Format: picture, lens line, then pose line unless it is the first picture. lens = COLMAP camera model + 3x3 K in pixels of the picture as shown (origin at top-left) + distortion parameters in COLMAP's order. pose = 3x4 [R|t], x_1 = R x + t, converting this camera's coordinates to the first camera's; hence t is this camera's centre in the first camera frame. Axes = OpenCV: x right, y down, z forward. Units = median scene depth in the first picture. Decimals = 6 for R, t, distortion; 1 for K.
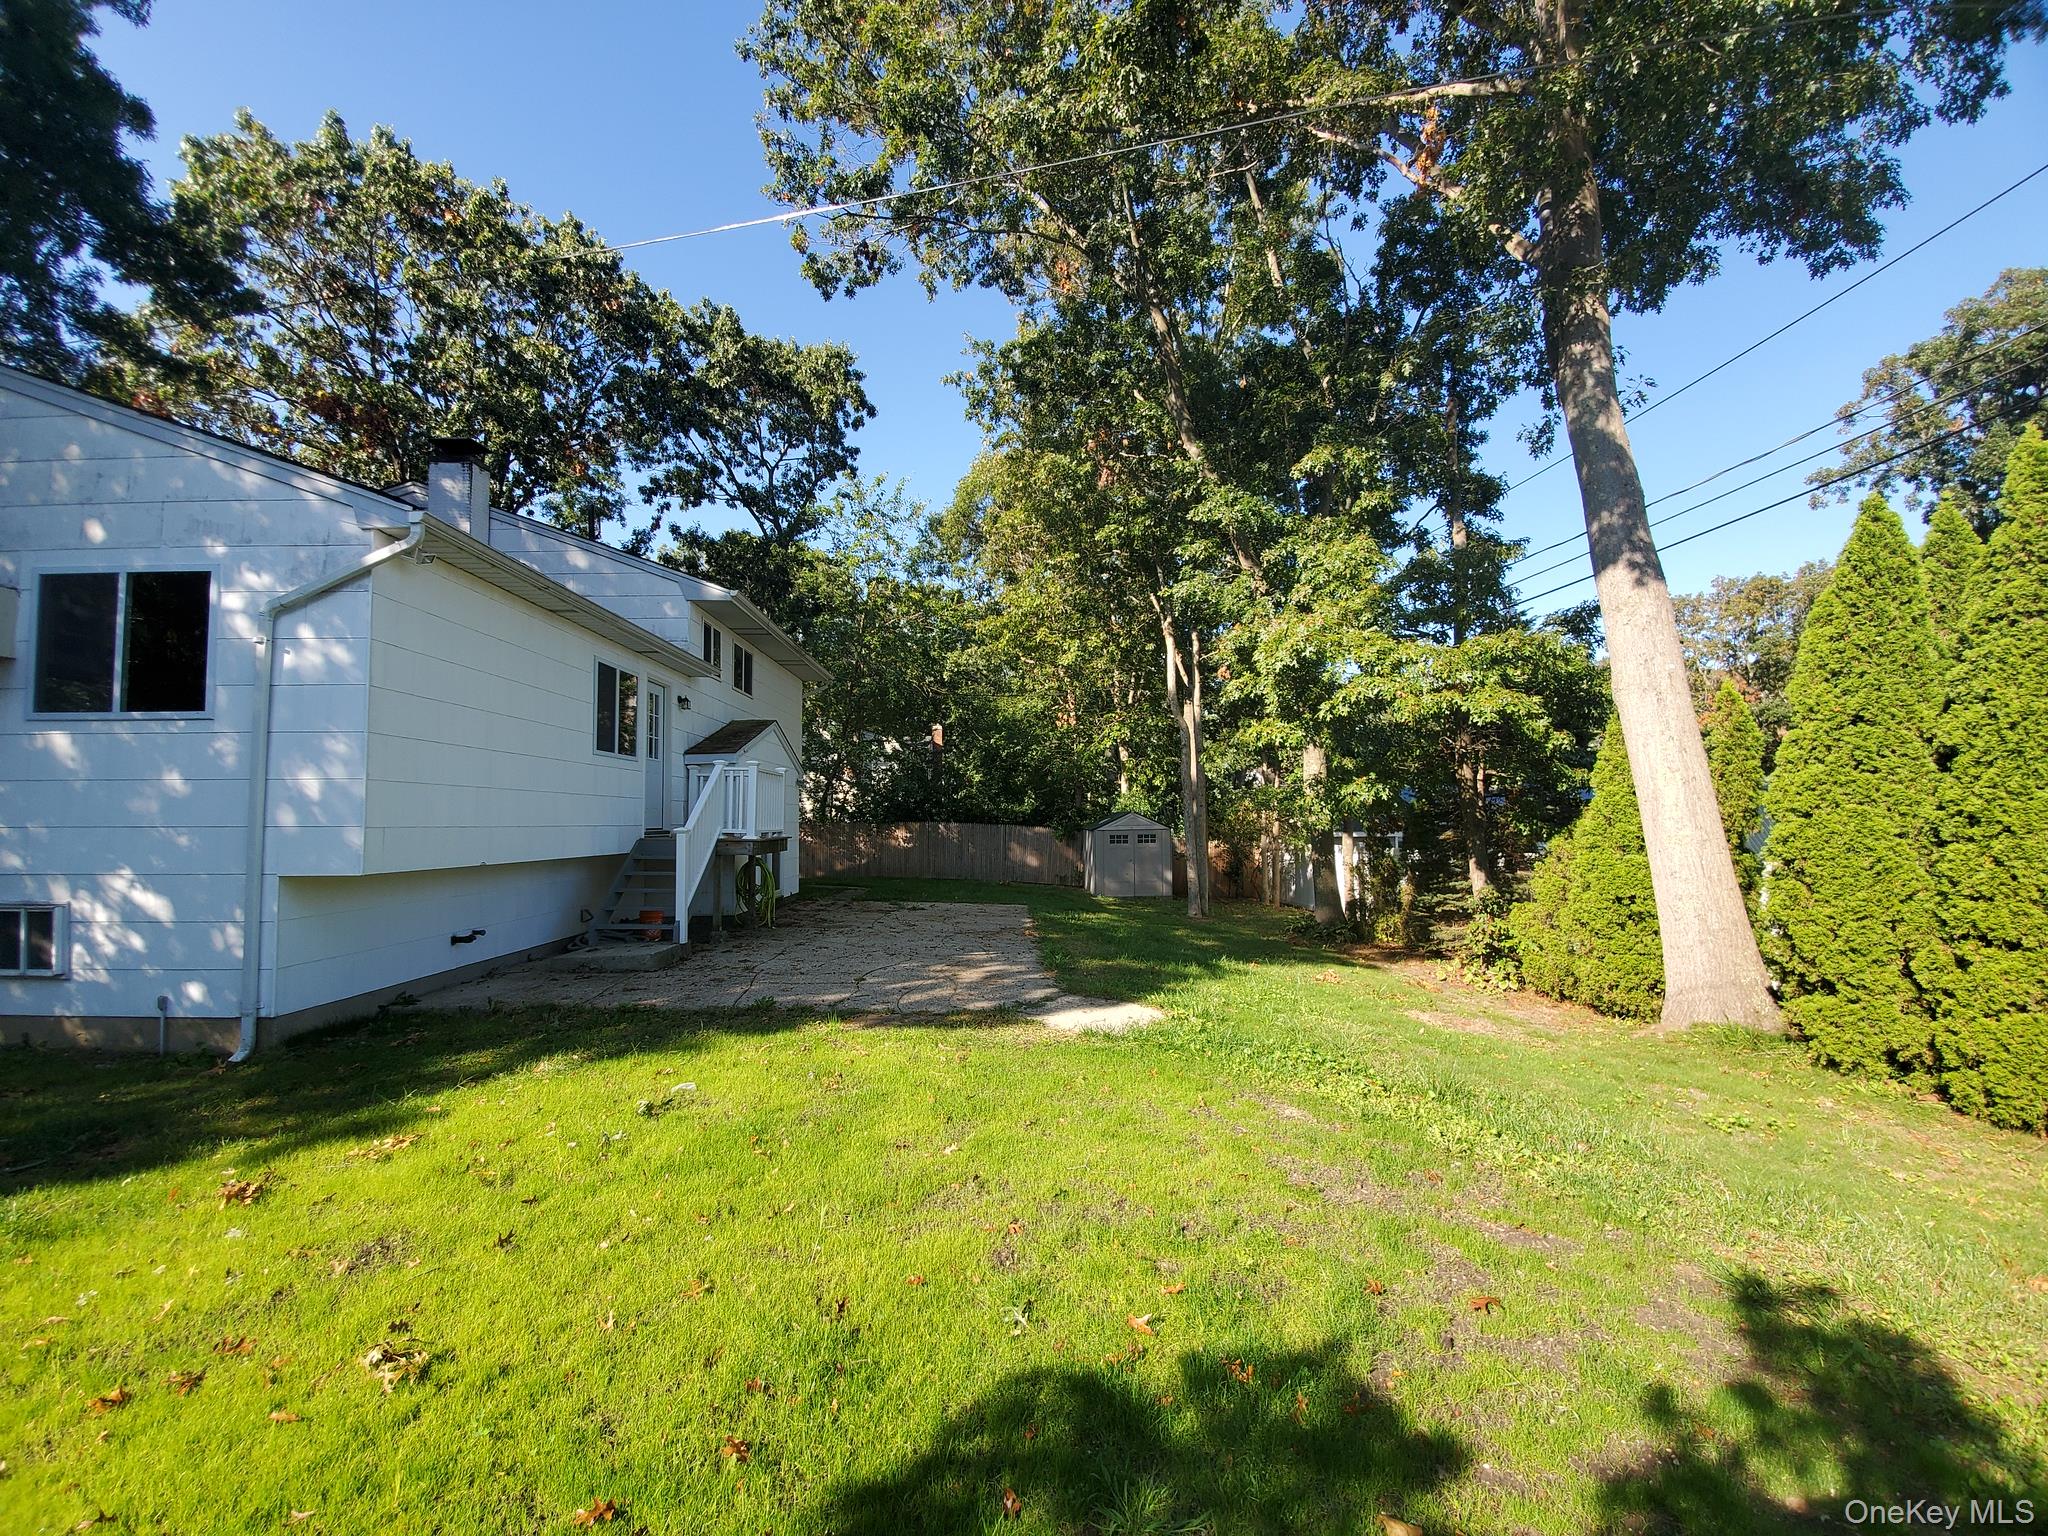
lens RADIAL K [[811.9, 0, 1019.2], [0, 811.9, 767.1], [0, 0, 1]] dist [0.016905, -0.018012]
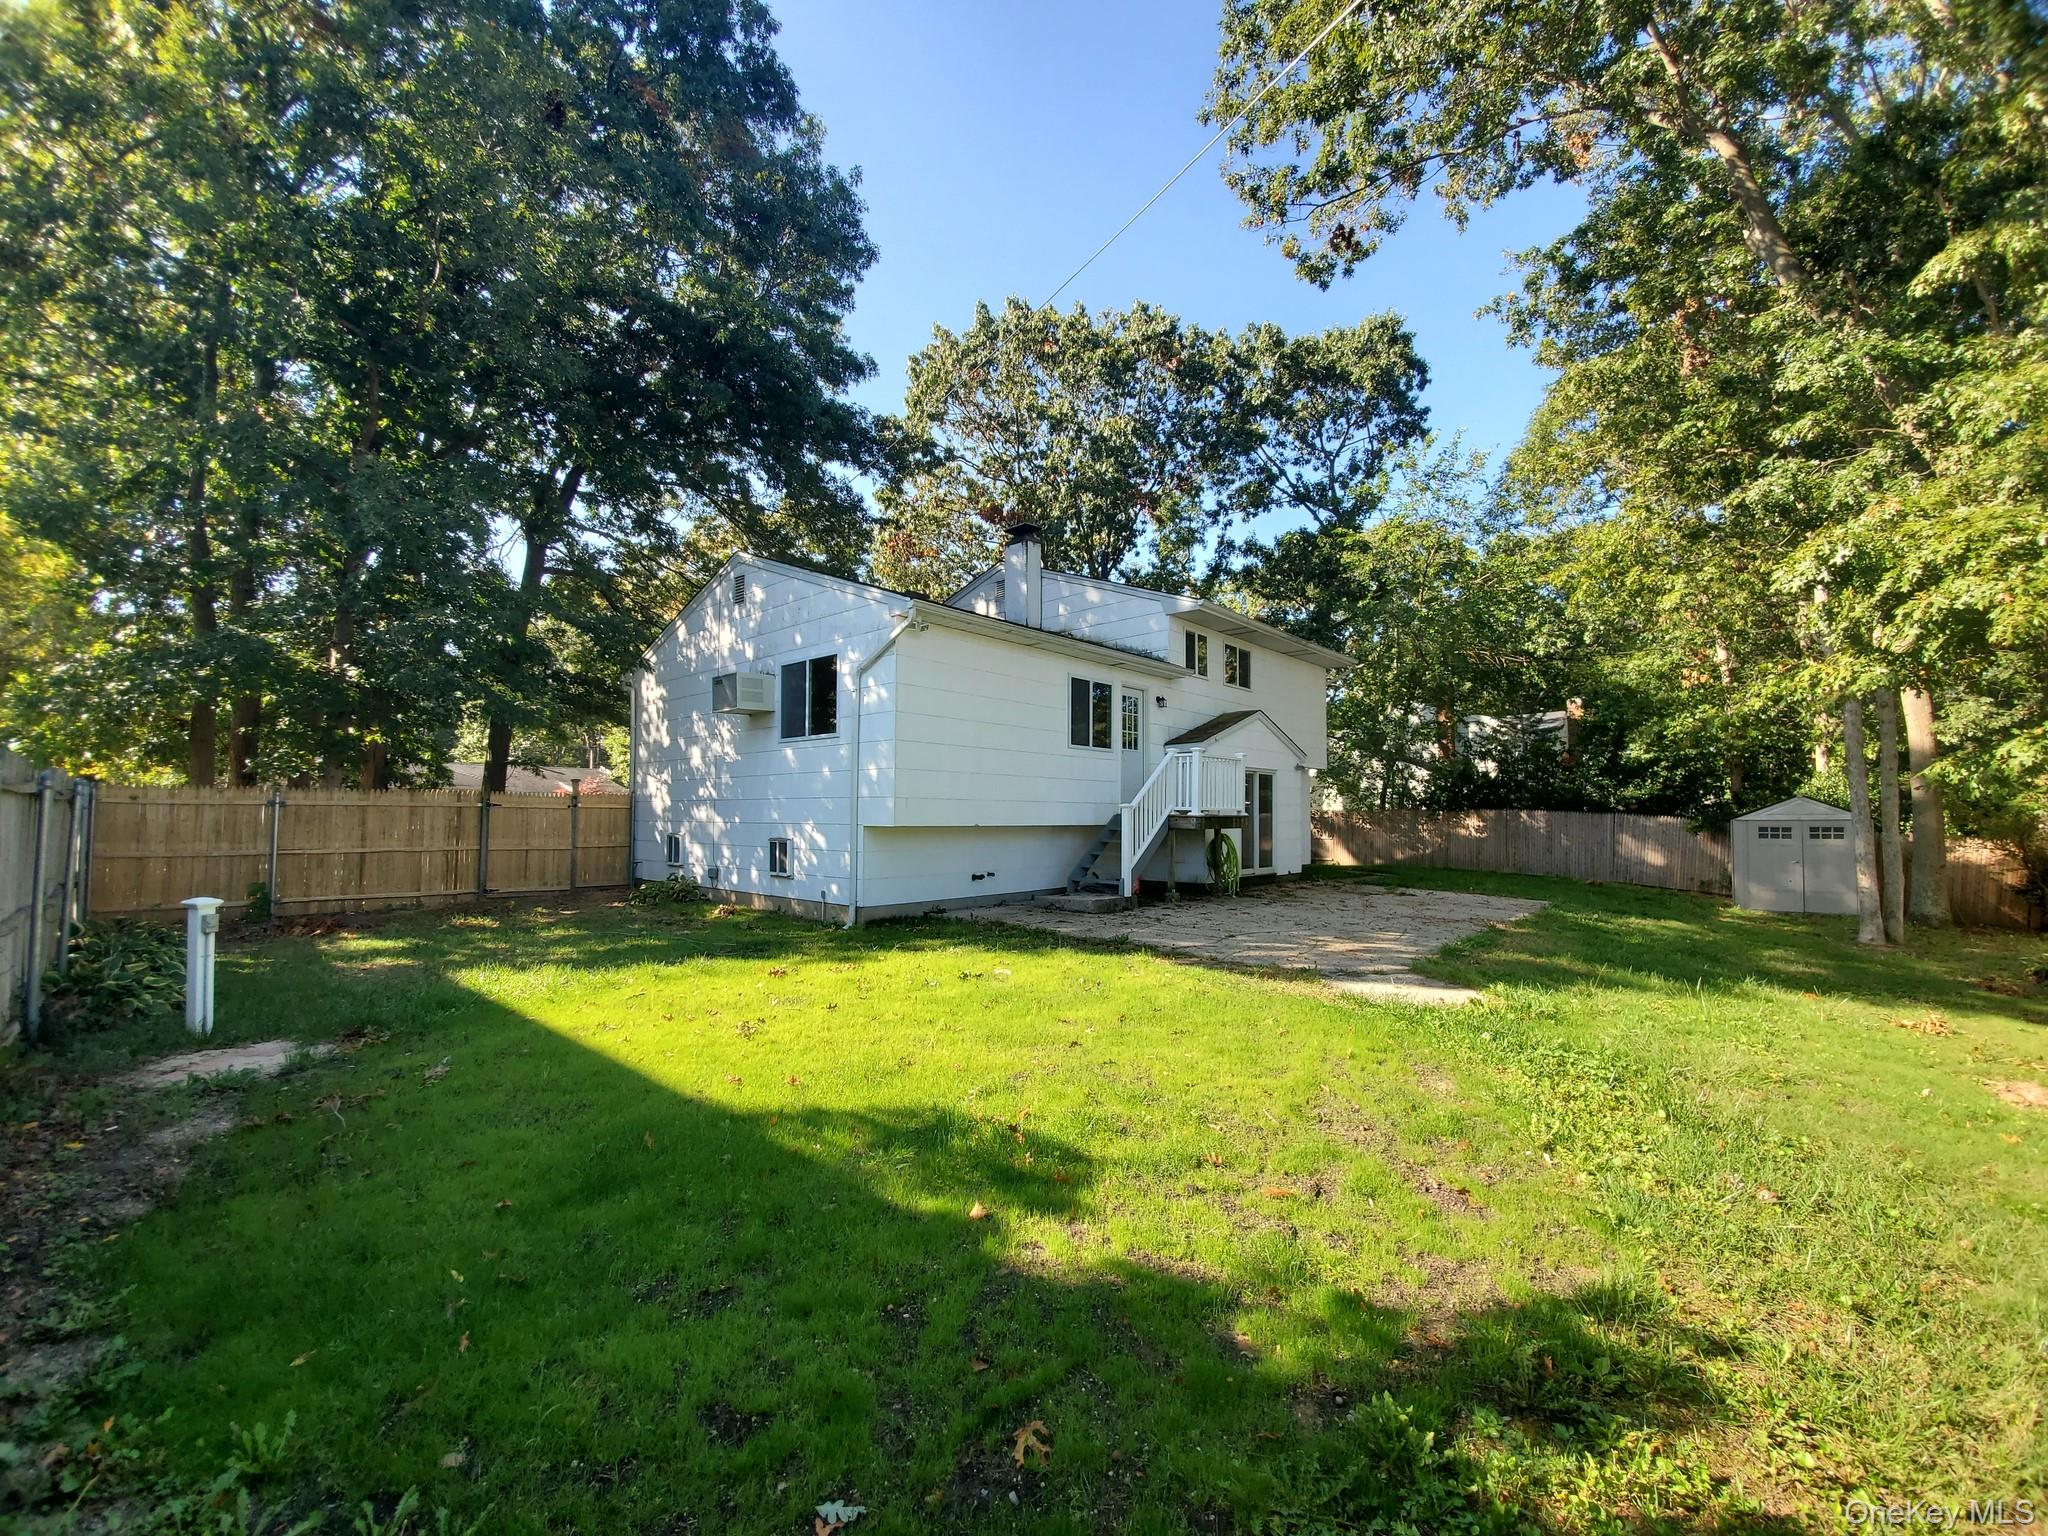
lens RADIAL K [[819.3, 0, 1024.0], [0, 819.3, 768.0], [0, 0, 1]] dist [0.001372, 0.000051]
pose [[0.724490, -0.030136, -0.688626, 0.233002], [0.036577, 0.999317, -0.005251, 0.014845], [0.688314, -0.021384, 0.725098, -0.009363]]
